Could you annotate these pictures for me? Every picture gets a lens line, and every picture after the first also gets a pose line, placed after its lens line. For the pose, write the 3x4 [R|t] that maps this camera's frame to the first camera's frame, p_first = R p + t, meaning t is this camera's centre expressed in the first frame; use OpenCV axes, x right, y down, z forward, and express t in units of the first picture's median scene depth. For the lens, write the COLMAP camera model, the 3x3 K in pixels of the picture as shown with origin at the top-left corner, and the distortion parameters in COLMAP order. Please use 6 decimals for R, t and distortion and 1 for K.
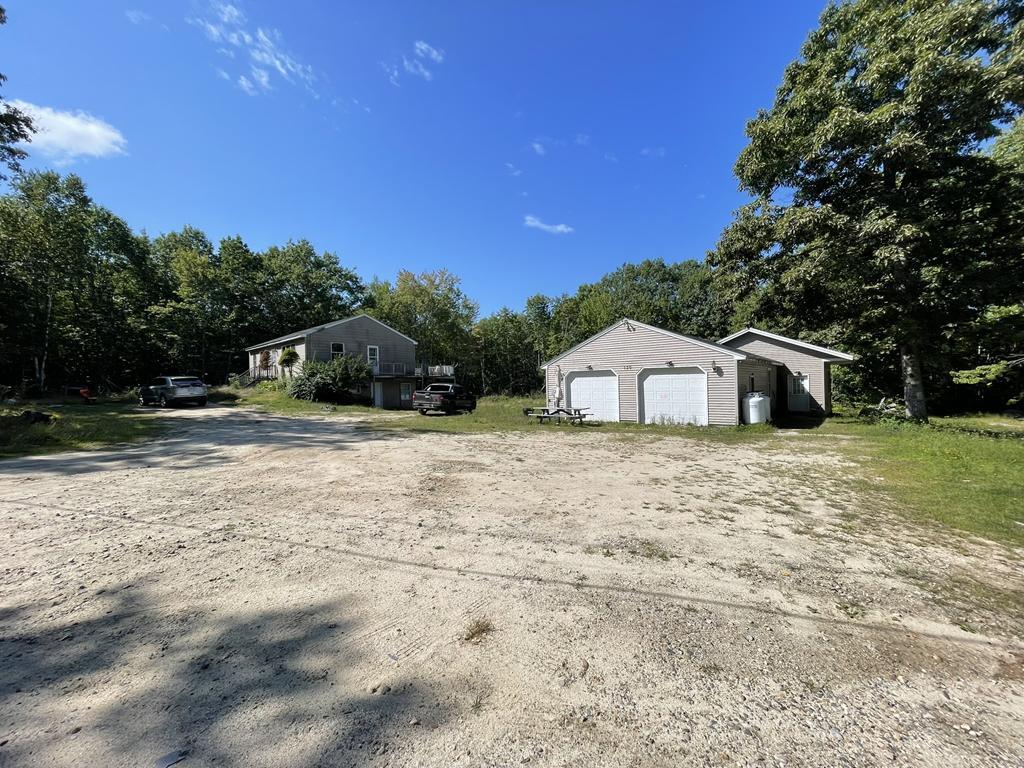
lens RADIAL K [[401.5, 0, 509.0], [0, 401.5, 388.8], [0, 0, 1]] dist [-0.016613, 0.002400]
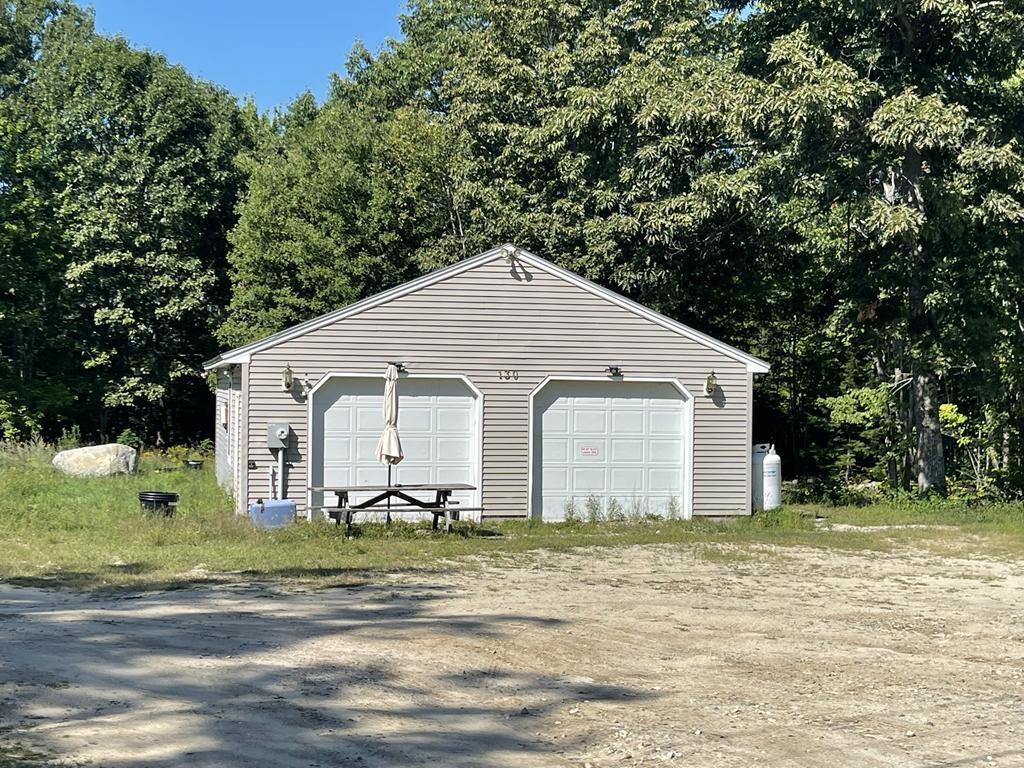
lens RADIAL K [[1467.1, 0, 507.5], [0, 1467.1, 377.7], [0, 0, 1]] dist [0.077076, 0.000000]
pose [[0.625295, 0.031940, 0.779734, -0.233212], [-0.017945, 0.999486, -0.026551, -0.004167], [-0.780182, 0.002610, 0.625547, 0.040959]]
